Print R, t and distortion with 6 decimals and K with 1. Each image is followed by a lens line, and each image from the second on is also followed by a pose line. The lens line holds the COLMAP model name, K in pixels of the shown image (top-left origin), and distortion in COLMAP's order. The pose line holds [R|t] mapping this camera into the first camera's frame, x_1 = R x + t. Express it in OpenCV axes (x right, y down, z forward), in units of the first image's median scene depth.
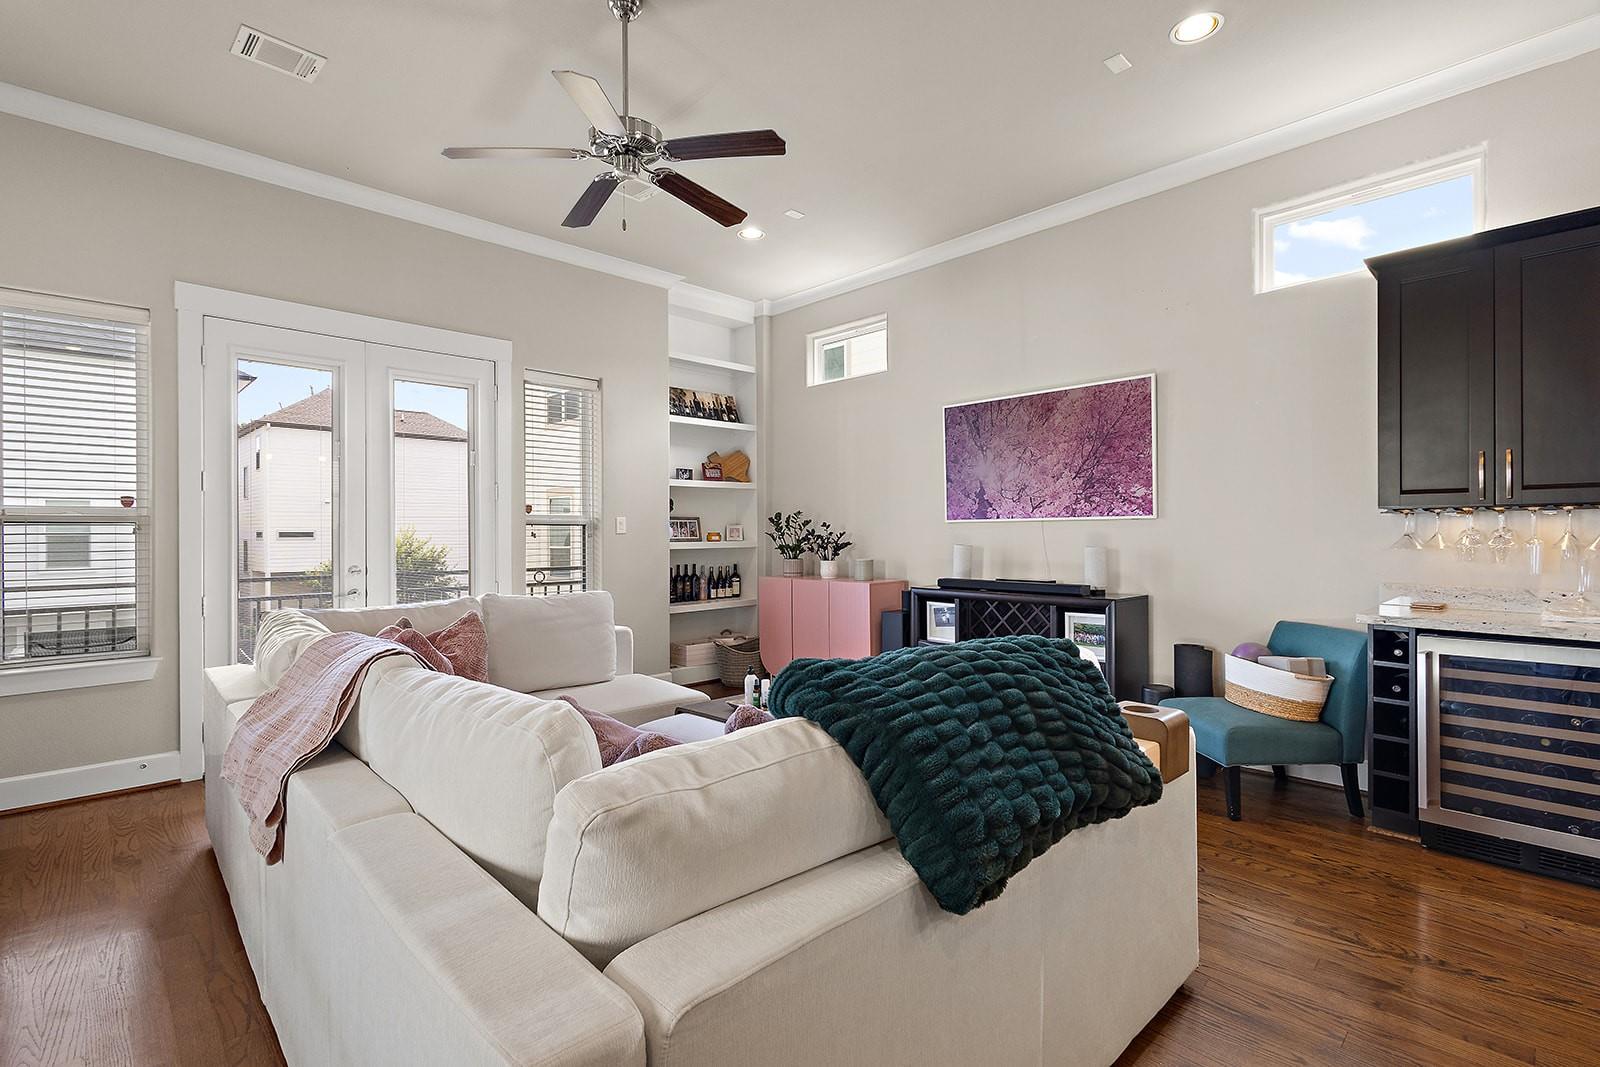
lens RADIAL K [[741.5, 0, 798.4], [0, 741.5, 532.6], [0, 0, 1]] dist [0.011914, -0.003582]
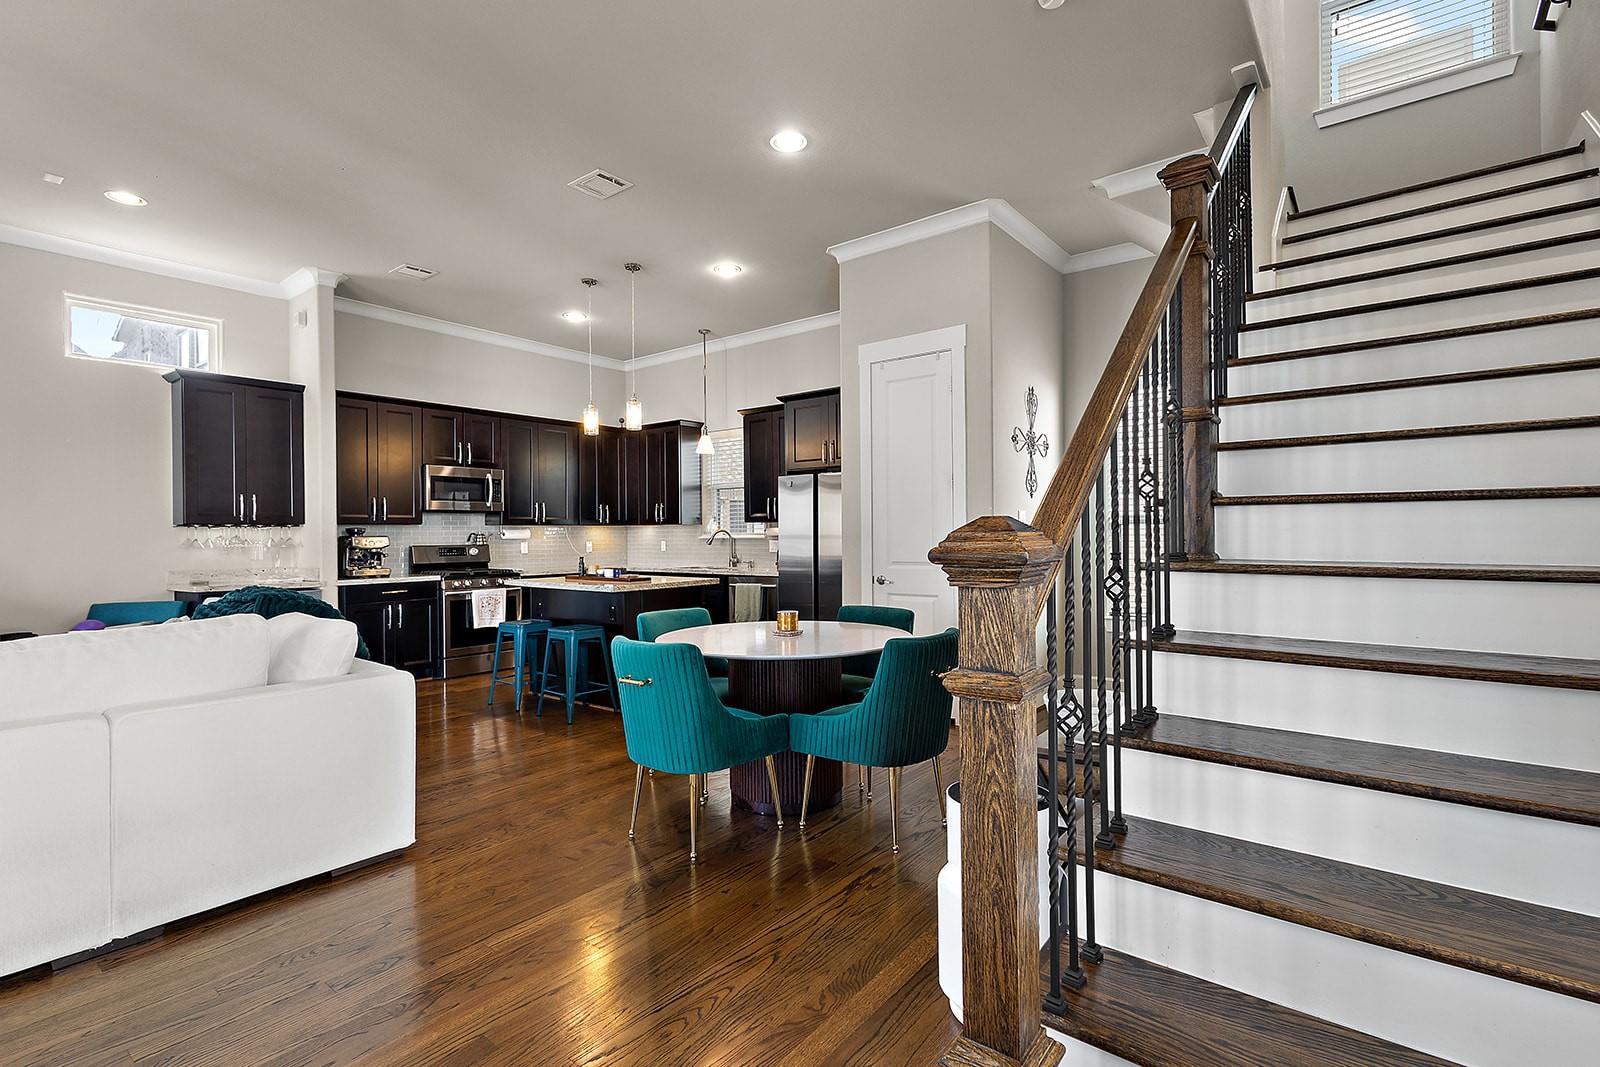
lens RADIAL K [[741.5, 0, 797.7], [0, 741.5, 537.0], [0, 0, 1]] dist [0.011914, -0.003582]
pose [[-0.141119, 0.002348, 0.989990, -0.702940], [0.009775, 0.999952, -0.000978, 0.007630], [-0.989944, 0.009539, -0.141135, -0.066816]]
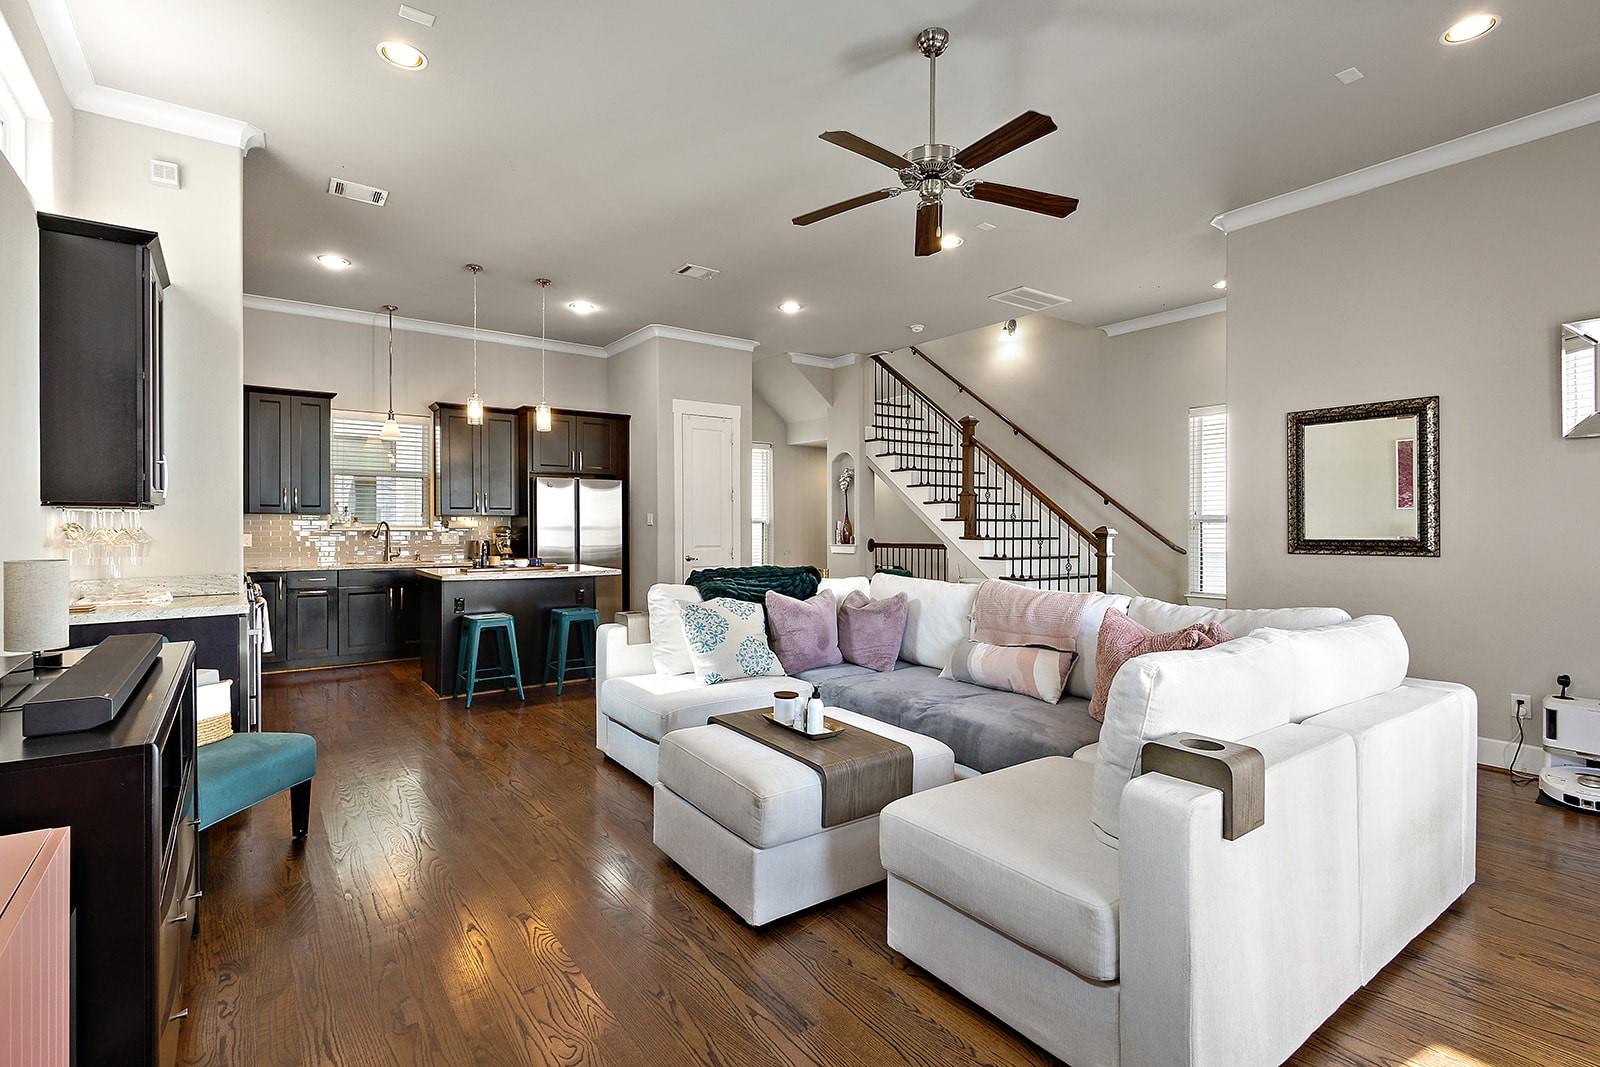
lens RADIAL K [[741.5, 0, 800.7], [0, 741.5, 527.5], [0, 0, 1]] dist [0.011914, -0.003582]
pose [[-0.992501, 0.002507, 0.122210, -0.101607], [0.002773, 0.999994, 0.002008, -0.000054], [-0.122204, 0.002332, -0.992502, 1.245858]]
